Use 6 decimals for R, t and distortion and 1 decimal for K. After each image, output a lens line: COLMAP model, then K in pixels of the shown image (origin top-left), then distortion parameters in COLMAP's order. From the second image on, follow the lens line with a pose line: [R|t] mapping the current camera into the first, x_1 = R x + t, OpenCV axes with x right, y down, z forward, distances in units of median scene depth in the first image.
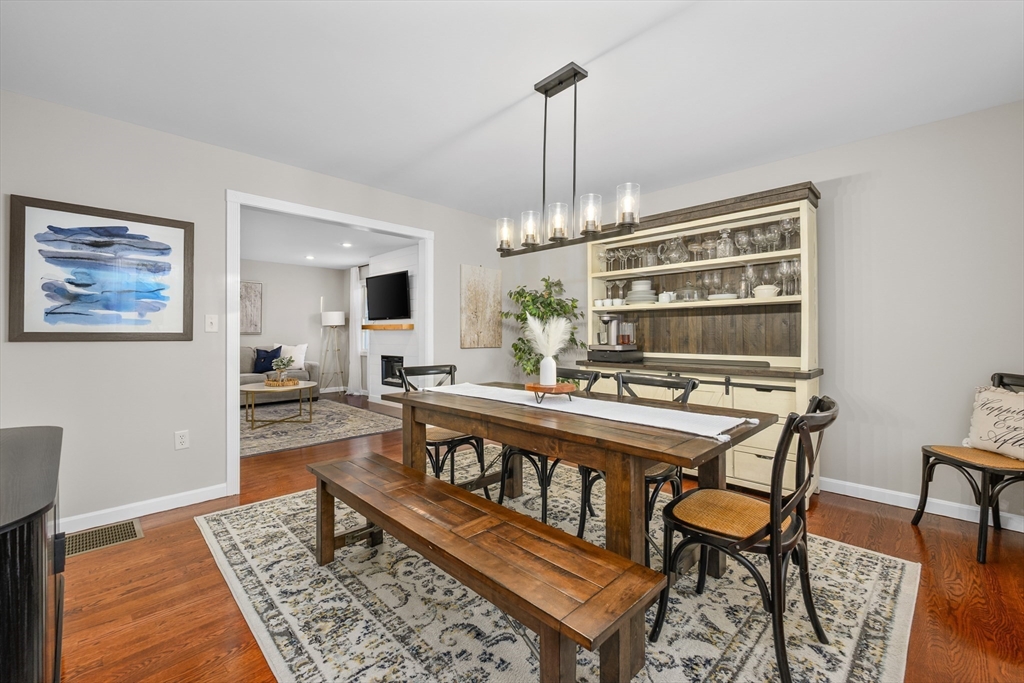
lens RADIAL K [[415.9, 0, 512.0], [0, 415.9, 341.5], [0, 0, 1]] dist [0.000710, -0.000129]
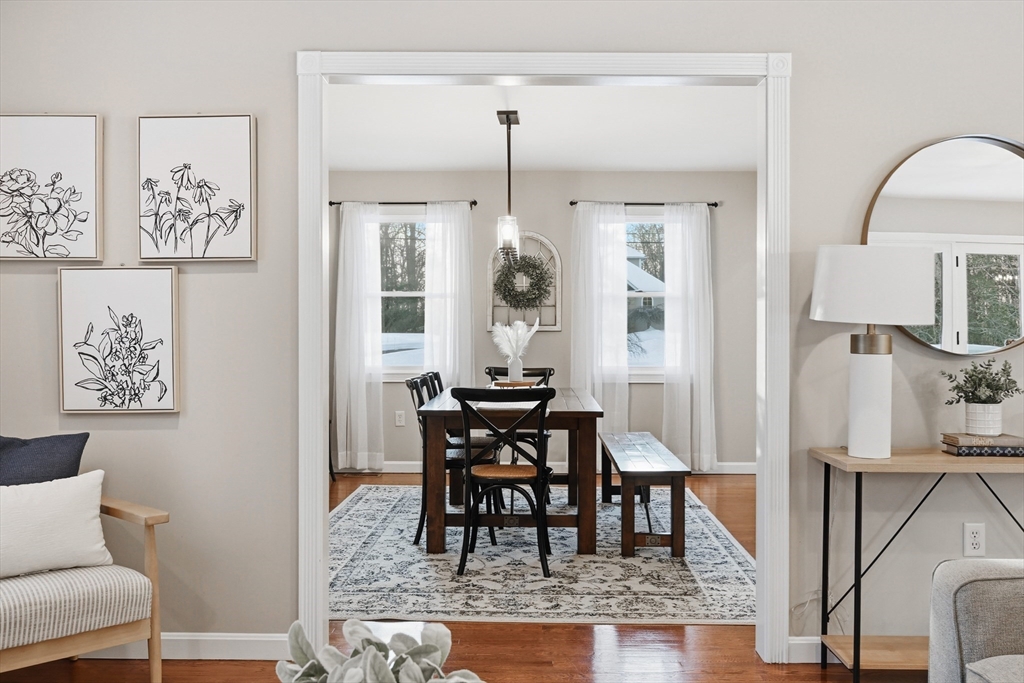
lens RADIAL K [[938.8, 0, 512.0], [0, 938.8, 341.5], [0, 0, 1]] dist [0.000342, -0.005794]
pose [[-0.692264, -0.011882, 0.721547, -1.724145], [0.008376, 0.999665, 0.024498, -0.066291], [-0.721596, 0.023003, -0.691932, 2.711879]]
